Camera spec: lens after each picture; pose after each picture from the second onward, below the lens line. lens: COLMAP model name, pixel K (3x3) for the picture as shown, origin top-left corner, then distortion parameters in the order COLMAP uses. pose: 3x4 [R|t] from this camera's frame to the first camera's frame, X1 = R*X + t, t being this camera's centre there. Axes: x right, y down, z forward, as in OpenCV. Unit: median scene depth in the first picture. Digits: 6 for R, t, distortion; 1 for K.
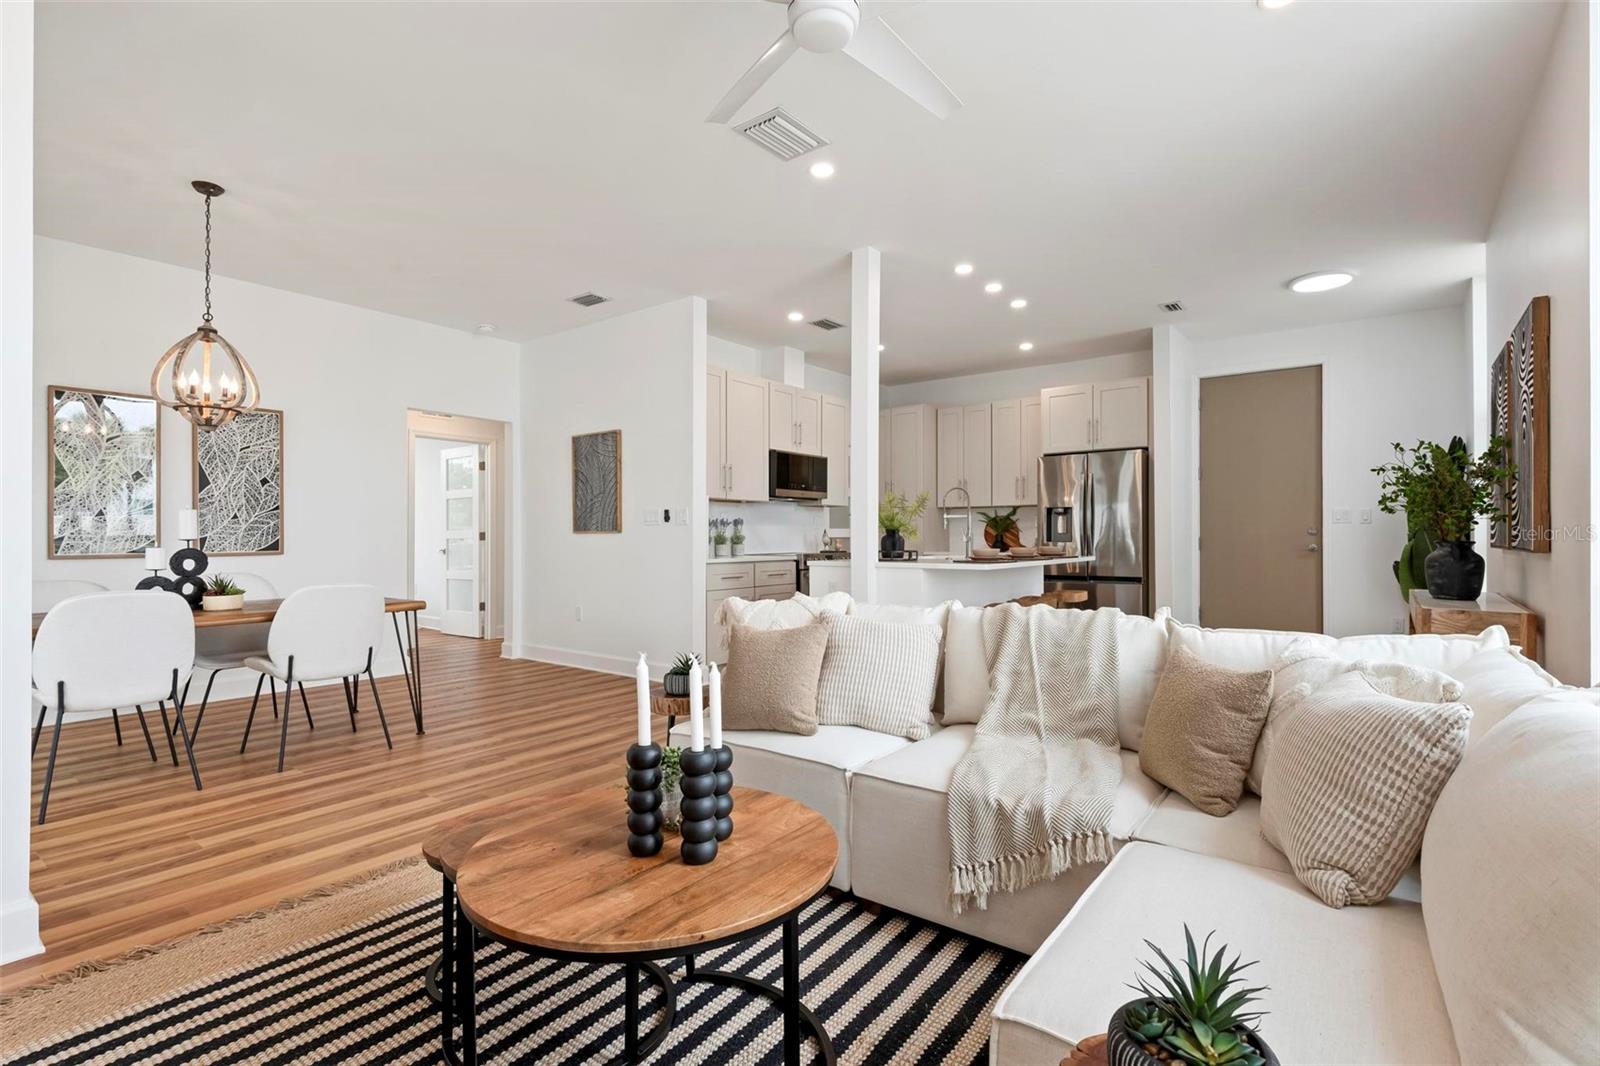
lens RADIAL K [[742.5, 0, 796.9], [0, 742.5, 545.5], [0, 0, 1]] dist [-0.004149, 0.003349]
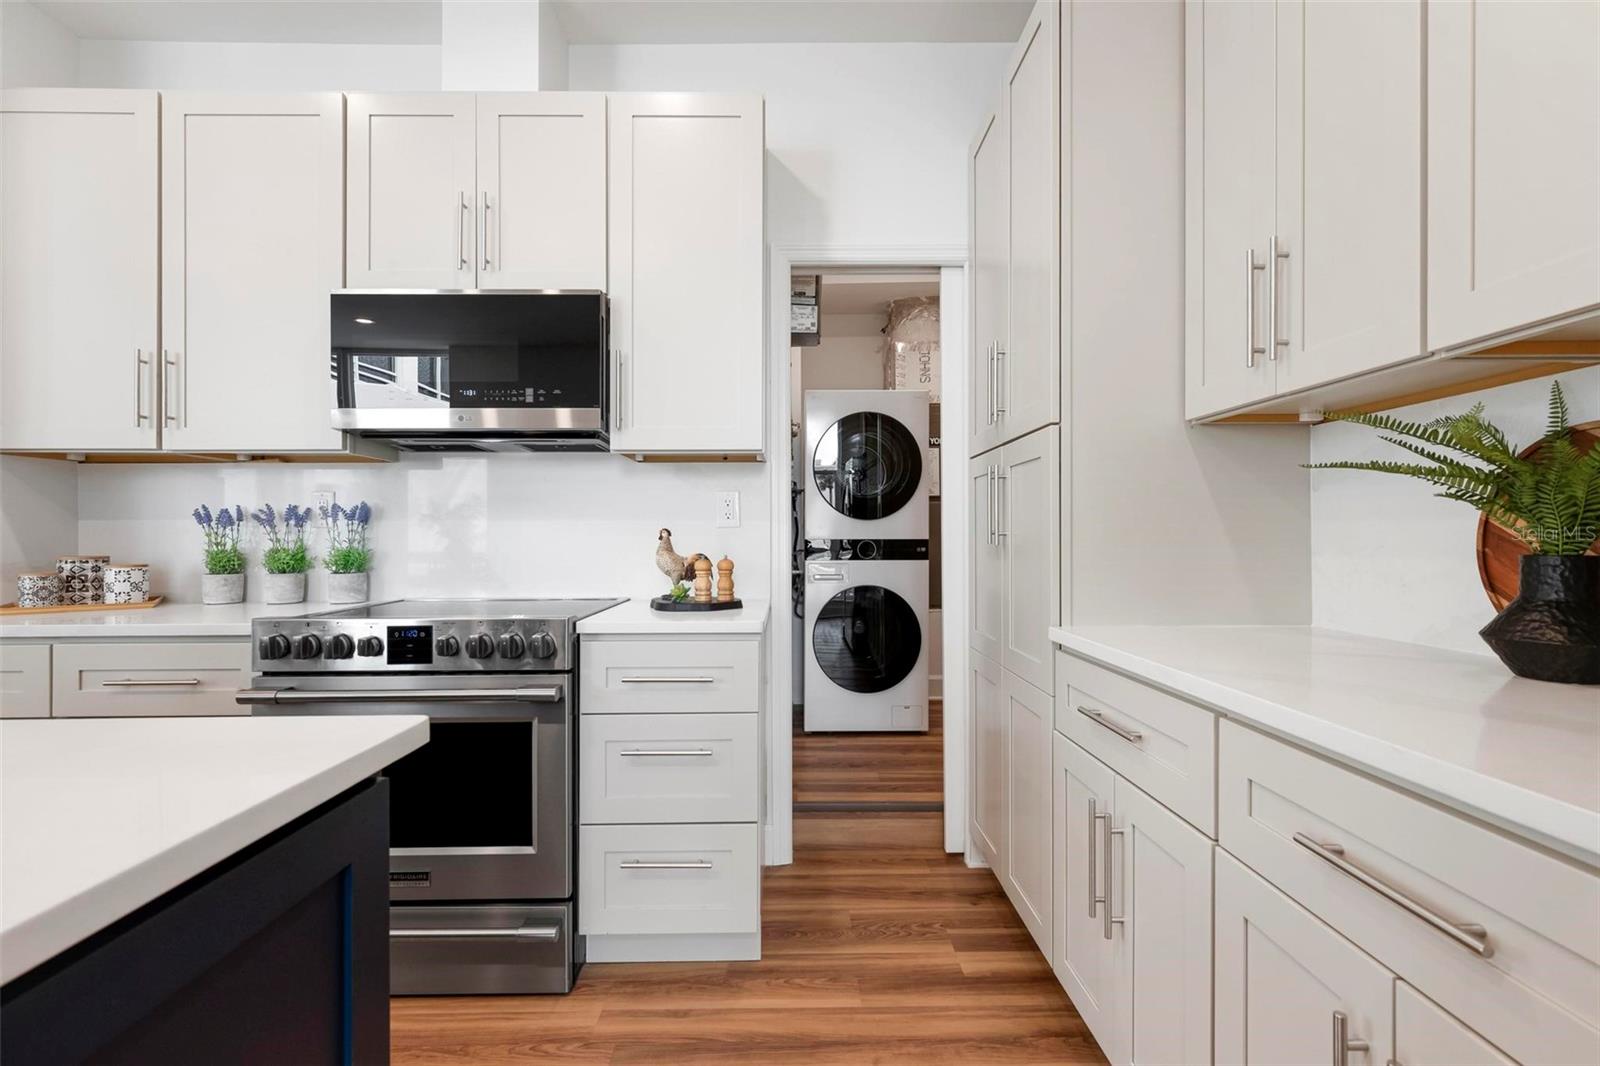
lens RADIAL K [[719.4, 0, 800.7], [0, 719.4, 534.7], [0, 0, 1]] dist [-0.001858, -0.000356]
pose [[0.634938, -0.002431, -0.772559, 0.349534], [-0.005850, 0.999951, -0.007954, -0.020271], [0.772541, 0.009570, 0.634893, 0.979344]]
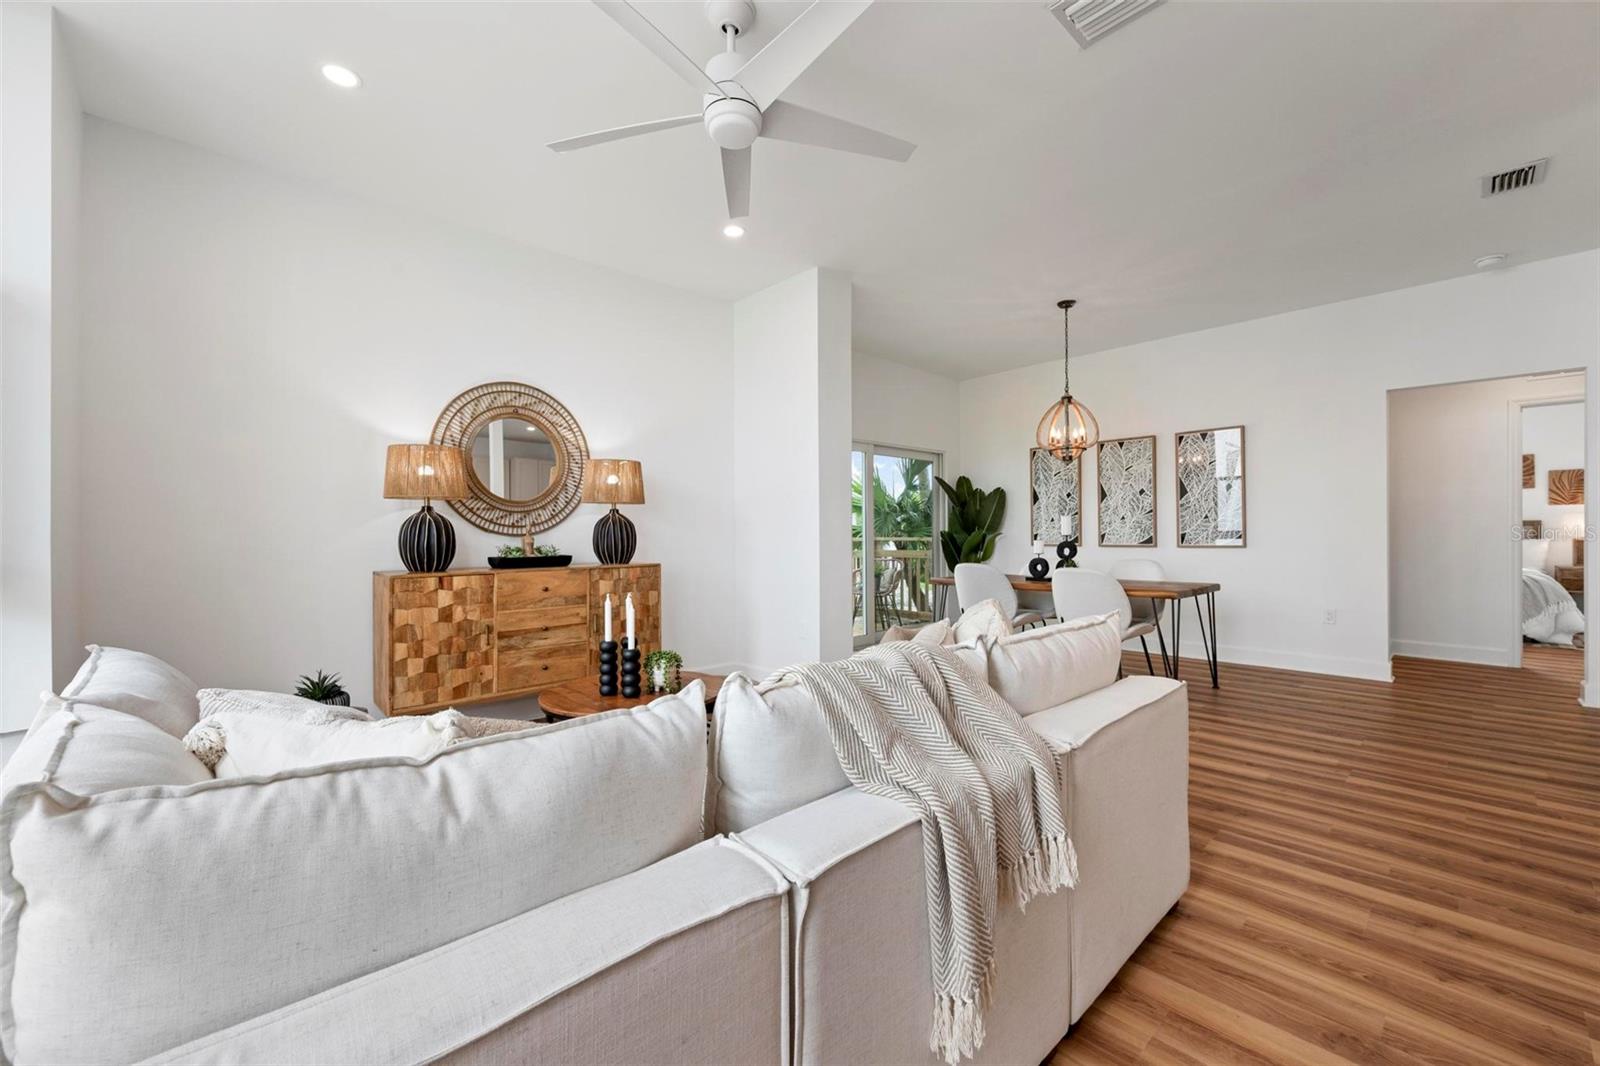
lens RADIAL K [[619.1, 0, 816.0], [0, 619.1, 536.4], [0, 0, 1]] dist [-0.001874, -0.000138]
pose [[-0.137240, 0.002366, -0.990535, 0.315890], [-0.006208, 0.999975, 0.003248, -0.003704], [0.990518, 0.006595, -0.137222, 0.393651]]
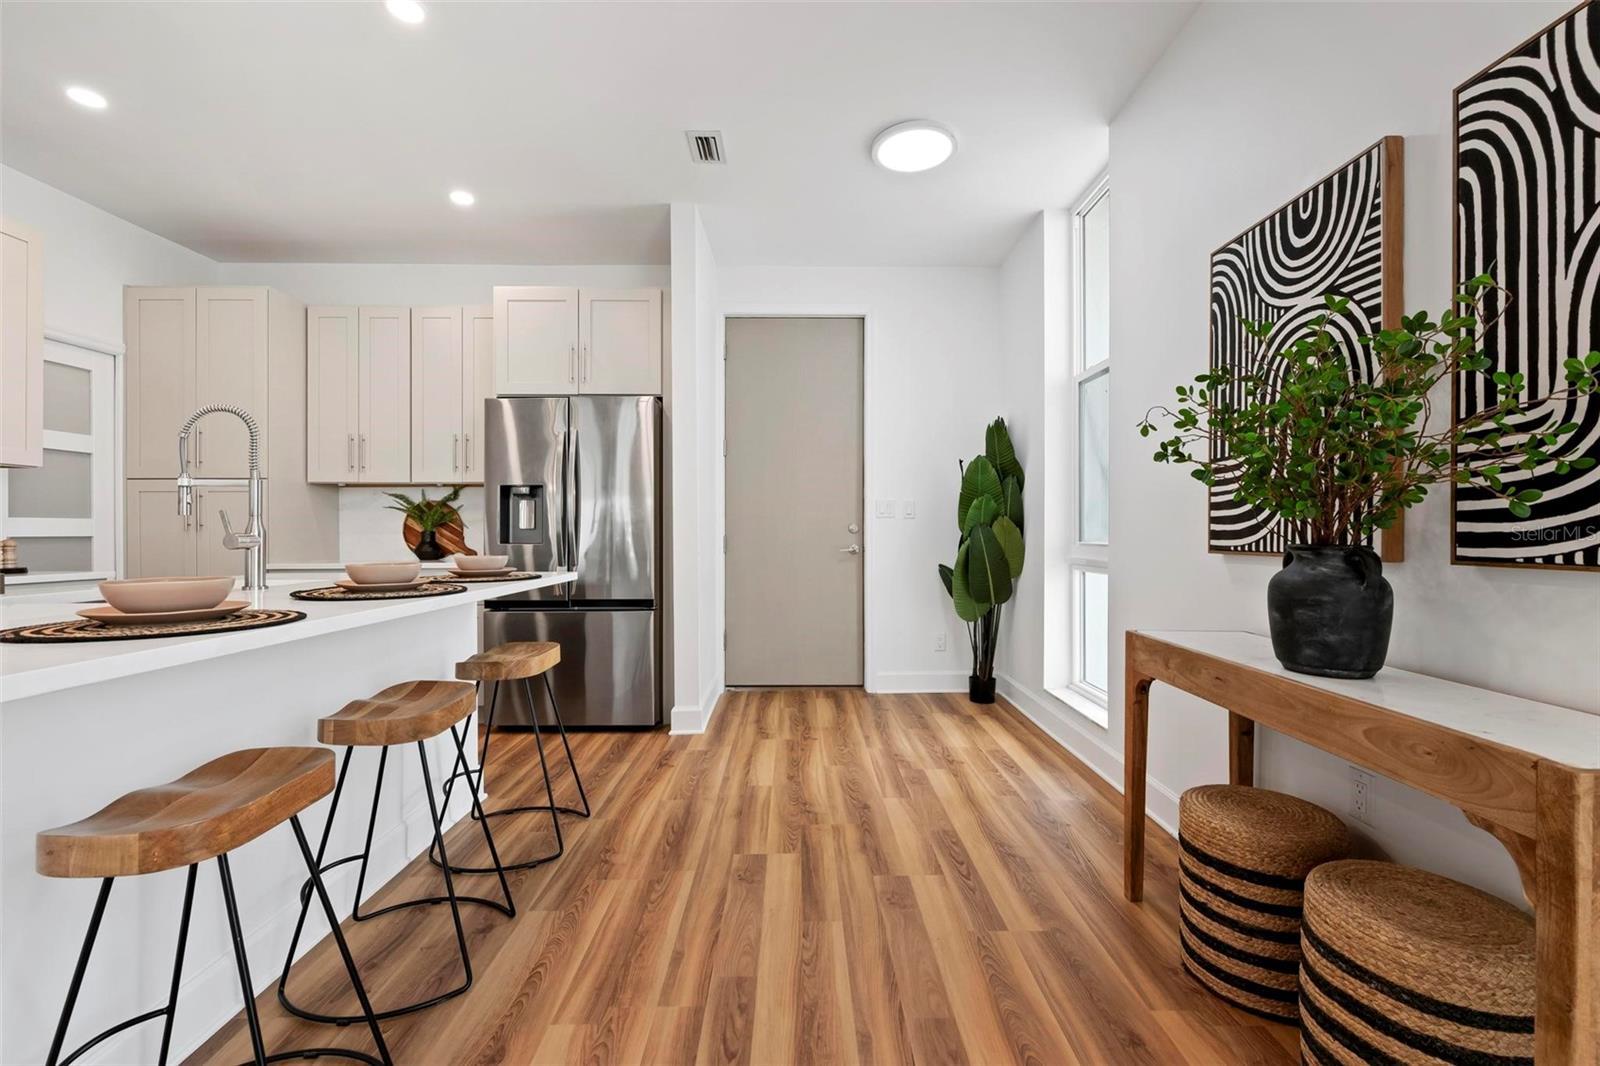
lens RADIAL K [[677.9, 0, 807.9], [0, 677.9, 534.4], [0, 0, 1]] dist [-0.012580, 0.002585]
pose [[0.769552, -0.000234, 0.638584, 0.195318], [0.007434, 0.999935, -0.008593, -0.006650], [-0.638541, 0.011360, 0.769504, 0.468370]]
